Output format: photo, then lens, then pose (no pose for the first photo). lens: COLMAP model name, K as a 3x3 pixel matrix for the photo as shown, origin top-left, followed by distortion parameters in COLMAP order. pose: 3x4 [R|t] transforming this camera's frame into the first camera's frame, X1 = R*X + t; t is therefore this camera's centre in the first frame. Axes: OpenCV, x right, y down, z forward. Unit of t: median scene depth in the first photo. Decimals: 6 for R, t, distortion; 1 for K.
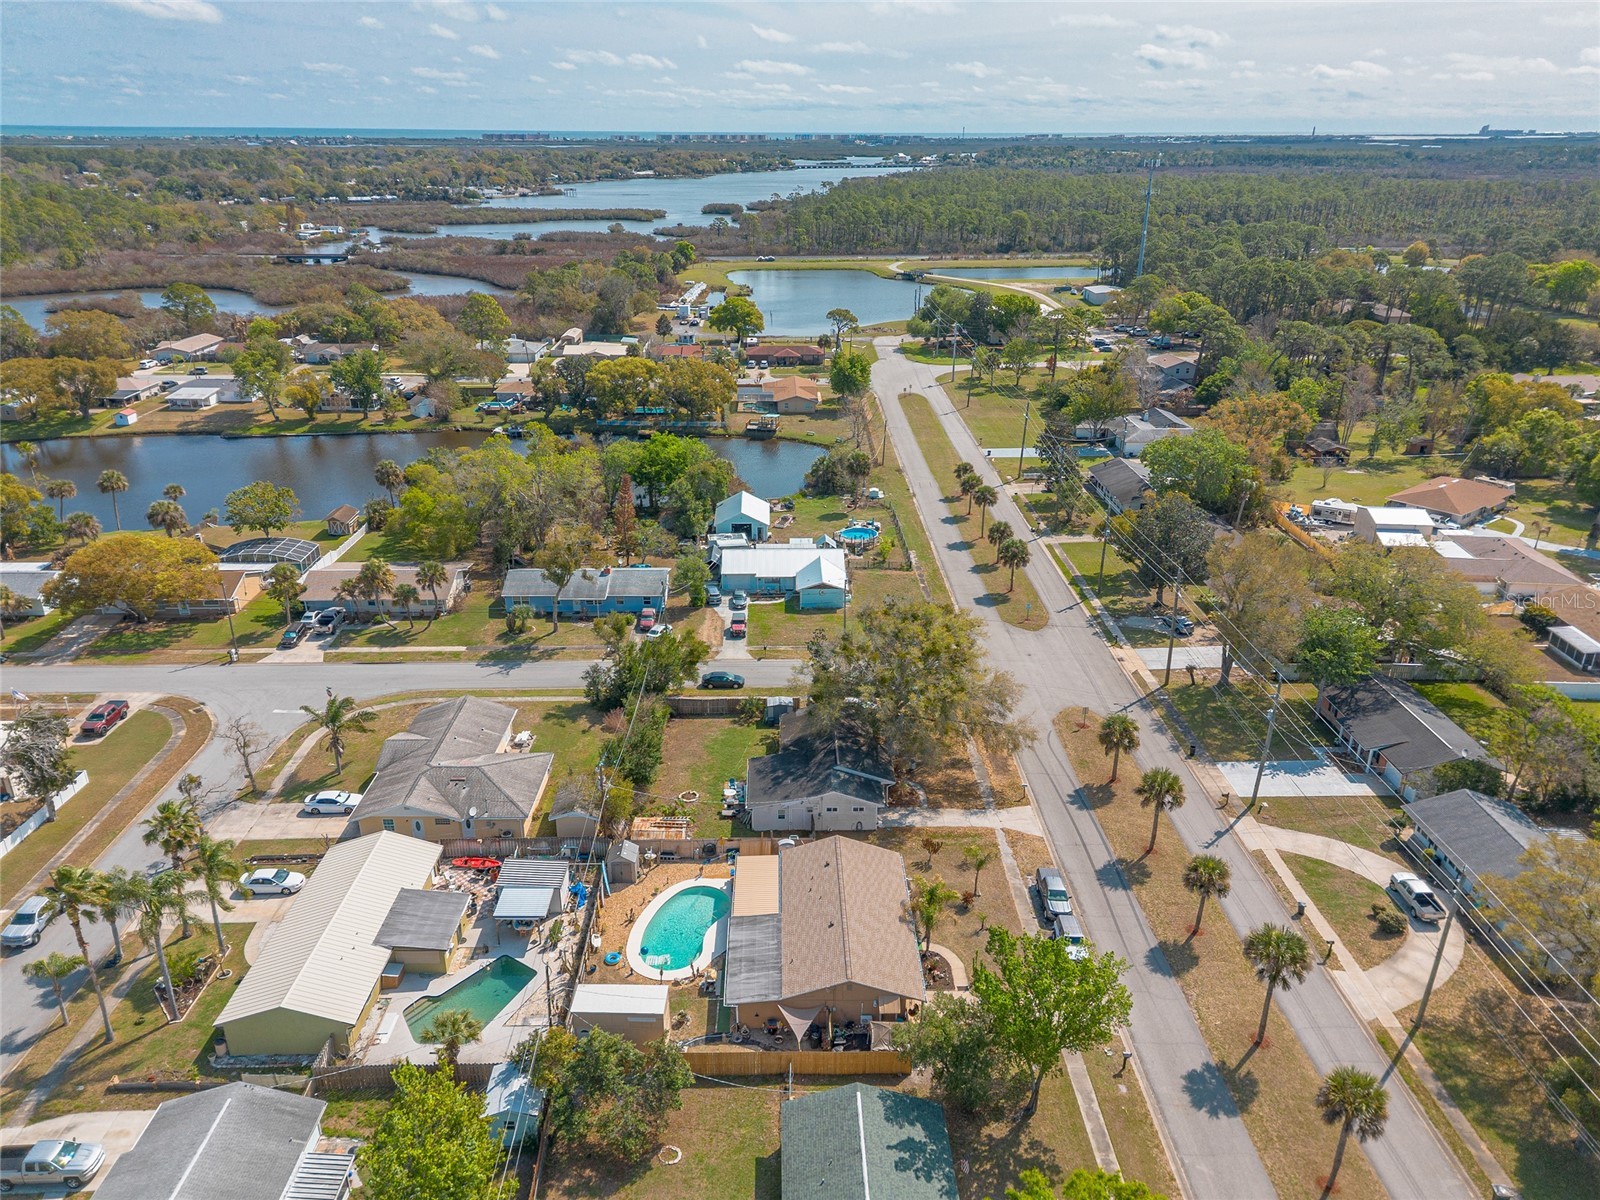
lens RADIAL K [[1126.5, 0, 795.5], [0, 1126.5, 605.3], [0, 0, 1]] dist [0.103683, -0.113621]
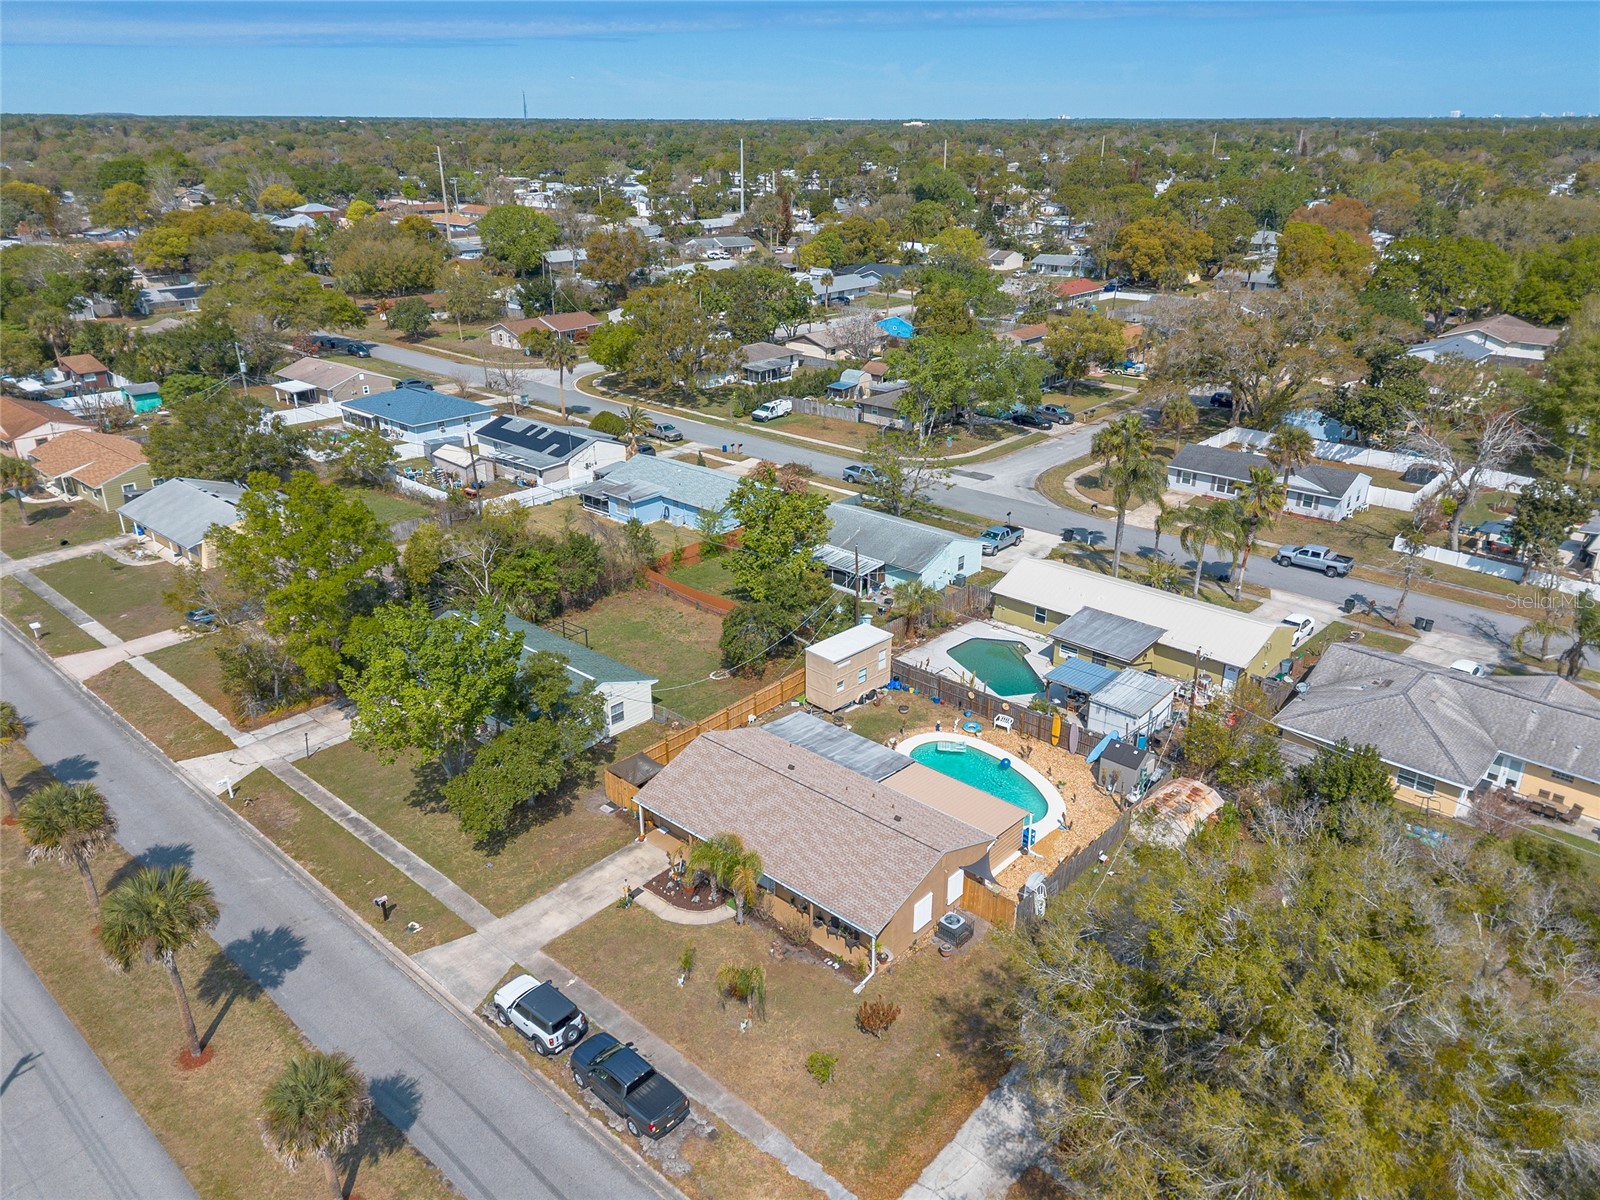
lens RADIAL K [[1126.5, 0, 795.5], [0, 1126.5, 605.3], [0, 0, 1]] dist [0.103683, -0.113621]
pose [[-0.680502, 0.285719, -0.674746, 0.363886], [-0.285197, 0.744955, 0.603079, -0.181727], [0.674966, 0.602832, -0.425457, 0.909500]]
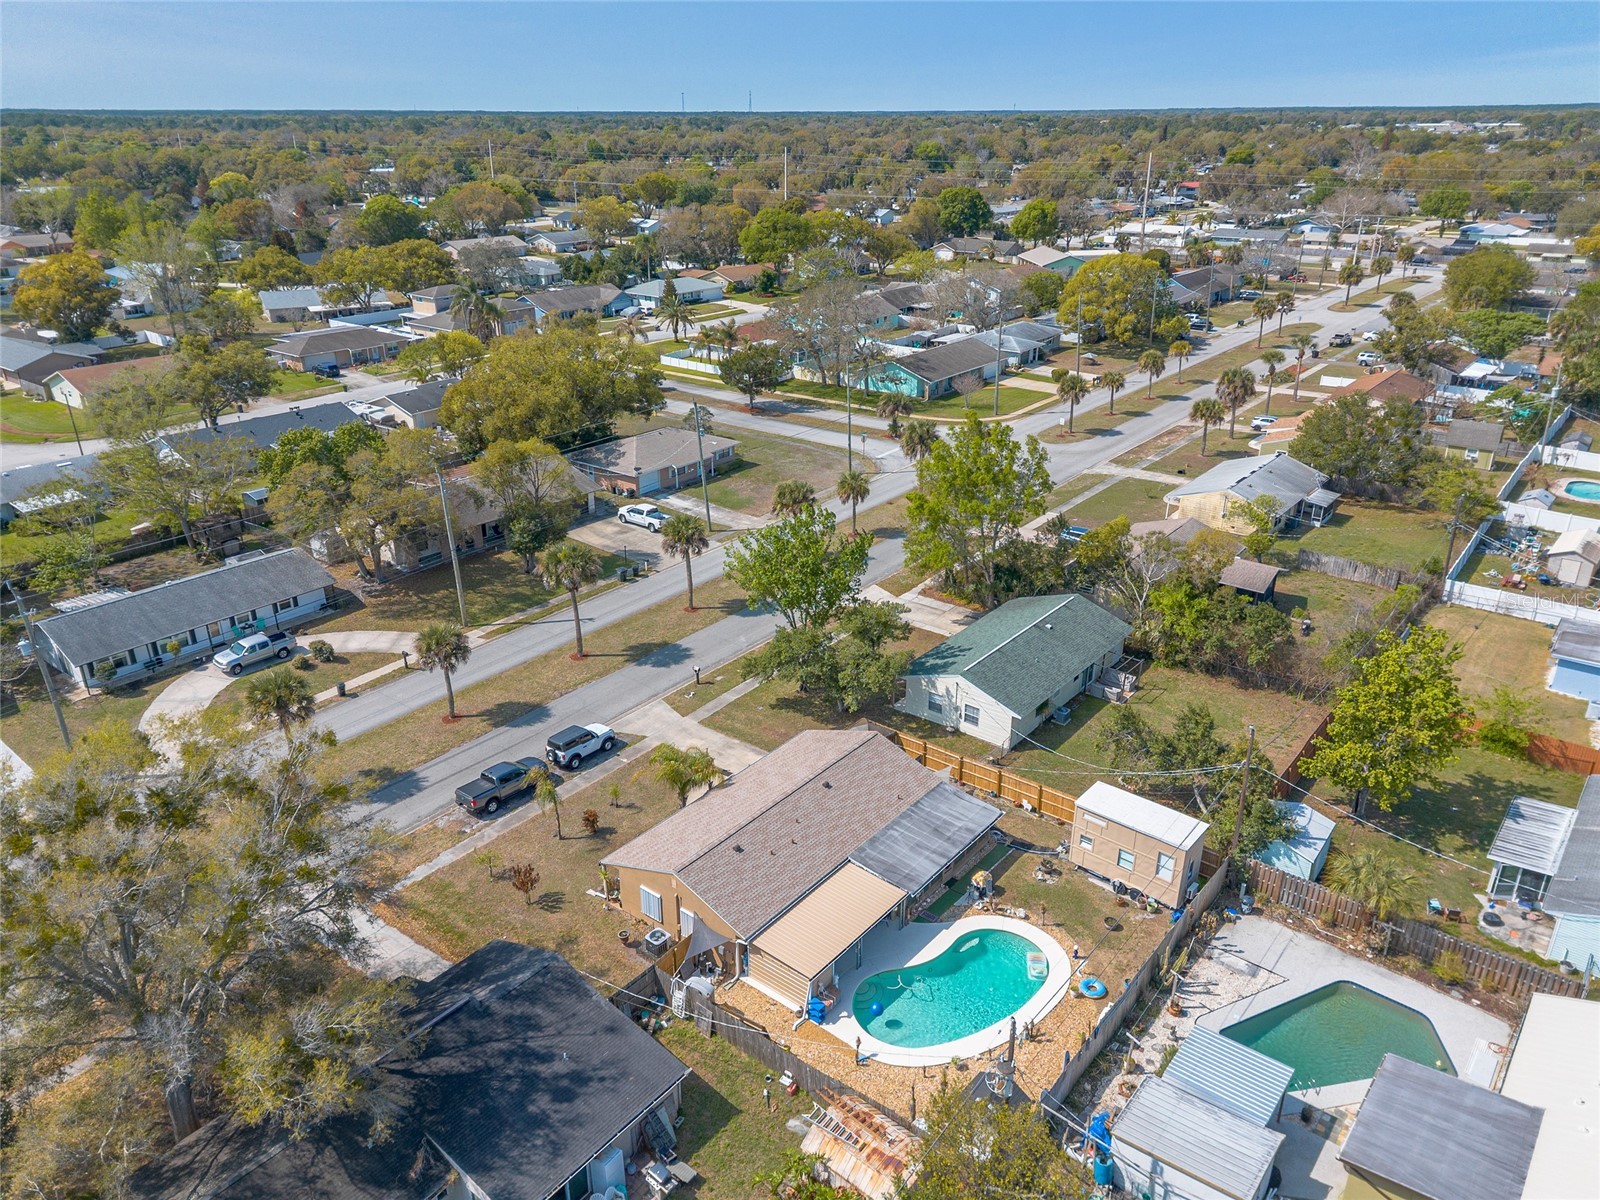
lens RADIAL K [[1126.5, 0, 795.5], [0, 1126.5, 605.3], [0, 0, 1]] dist [0.103683, -0.113621]
pose [[-0.770524, -0.252714, 0.585174, -0.256883], [0.247958, 0.726900, 0.640417, -0.204192], [-0.587205, 0.638555, -0.497431, 0.945060]]
